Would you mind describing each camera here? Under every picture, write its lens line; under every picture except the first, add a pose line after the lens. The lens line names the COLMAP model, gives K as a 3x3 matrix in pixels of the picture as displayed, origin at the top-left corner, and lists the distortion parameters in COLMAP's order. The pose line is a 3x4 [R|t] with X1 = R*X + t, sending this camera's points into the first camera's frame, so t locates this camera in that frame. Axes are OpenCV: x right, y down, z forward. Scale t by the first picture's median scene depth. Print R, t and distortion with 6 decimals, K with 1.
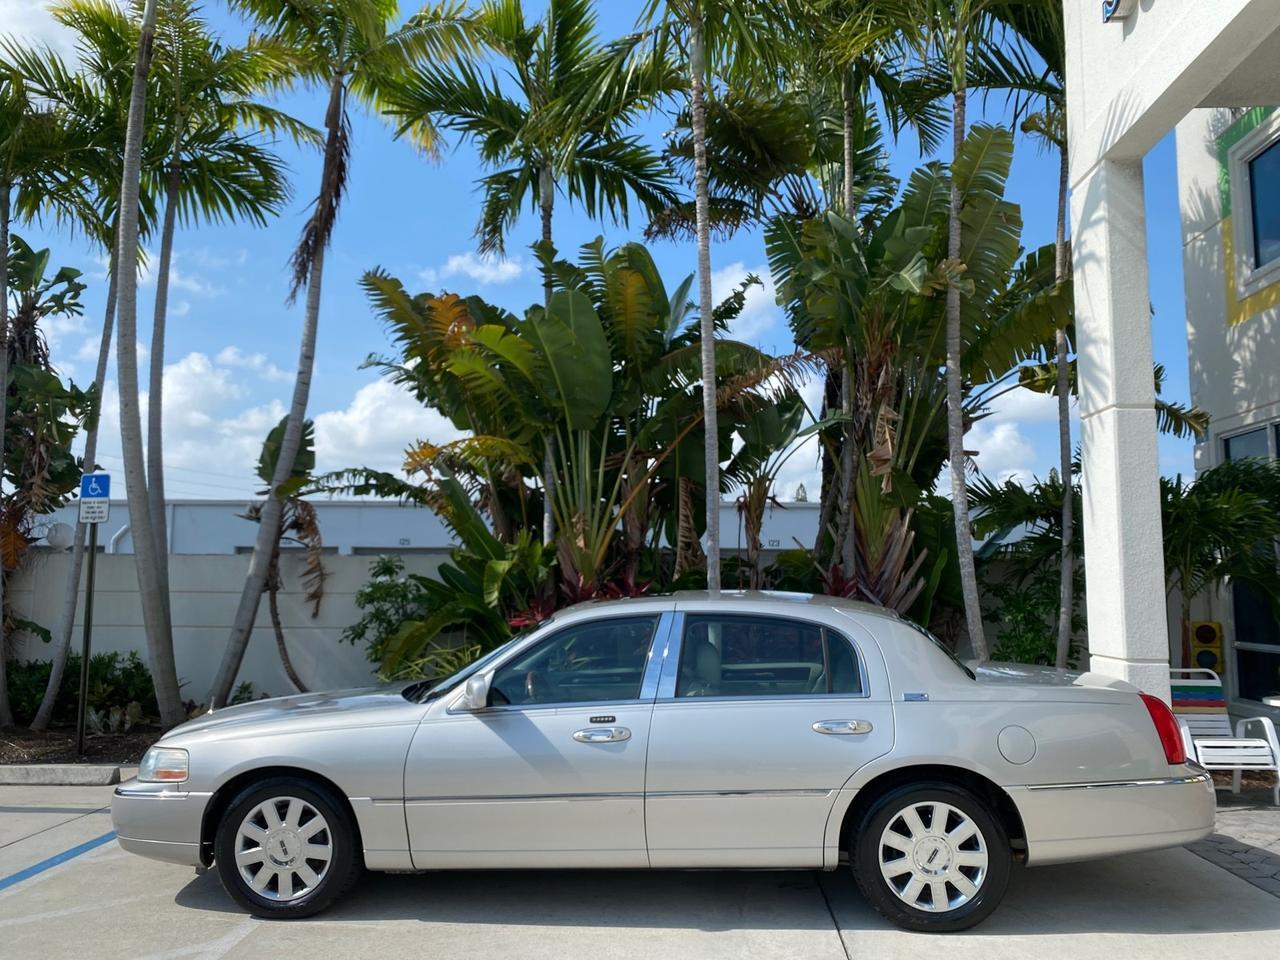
lens RADIAL K [[995.3, 0, 633.8], [0, 995.3, 480.3], [0, 0, 1]] dist [0.004131, -0.000463]
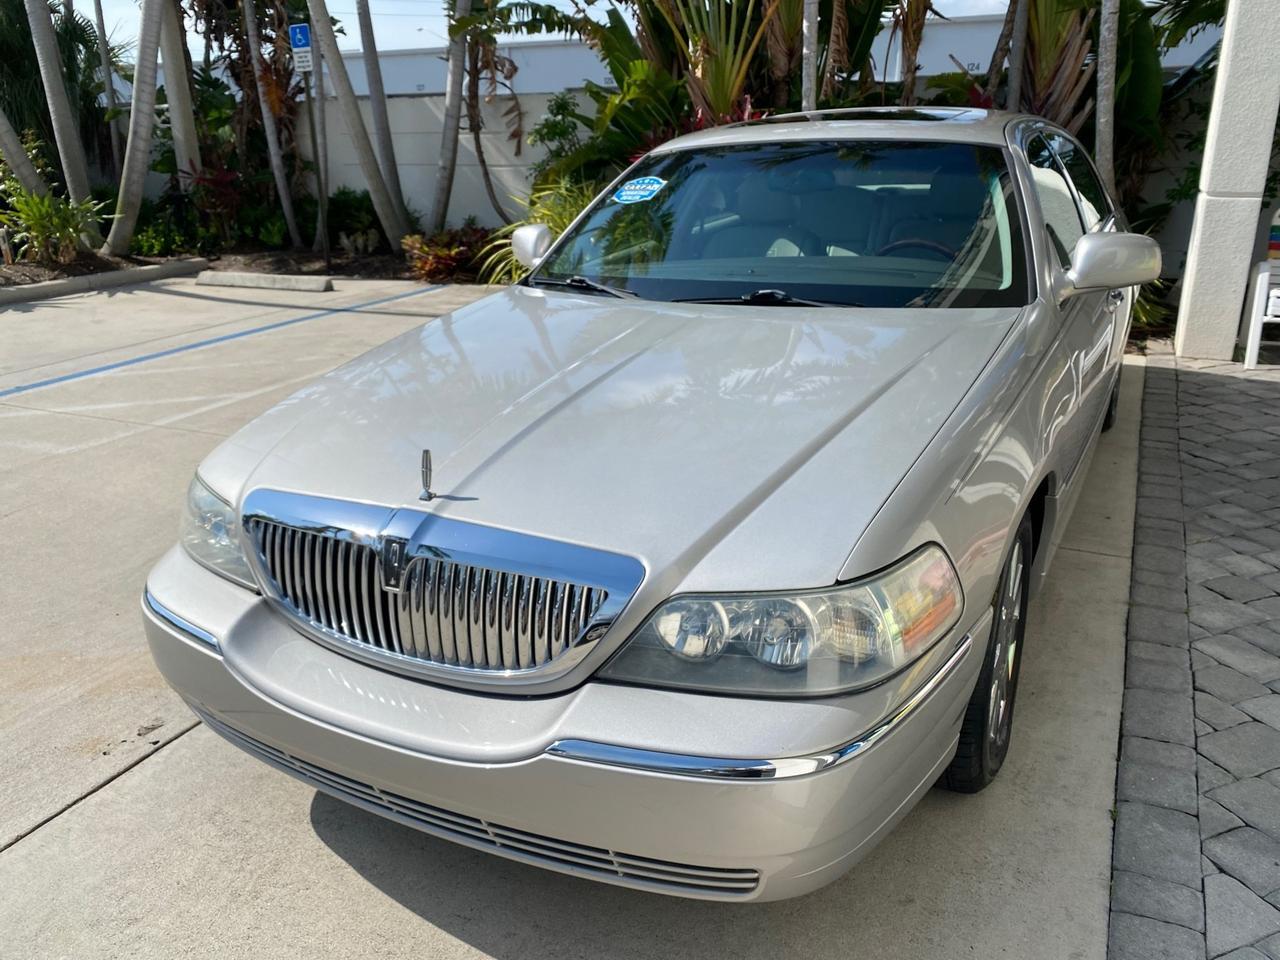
lens RADIAL K [[995.3, 0, 622.2], [0, 995.3, 485.5], [0, 0, 1]] dist [0.004131, -0.000463]
pose [[0.915591, 0.116505, -0.384863, 0.283943], [0.064038, 0.902645, 0.425595, 0.007052], [0.396978, -0.414316, 0.818993, -0.003557]]
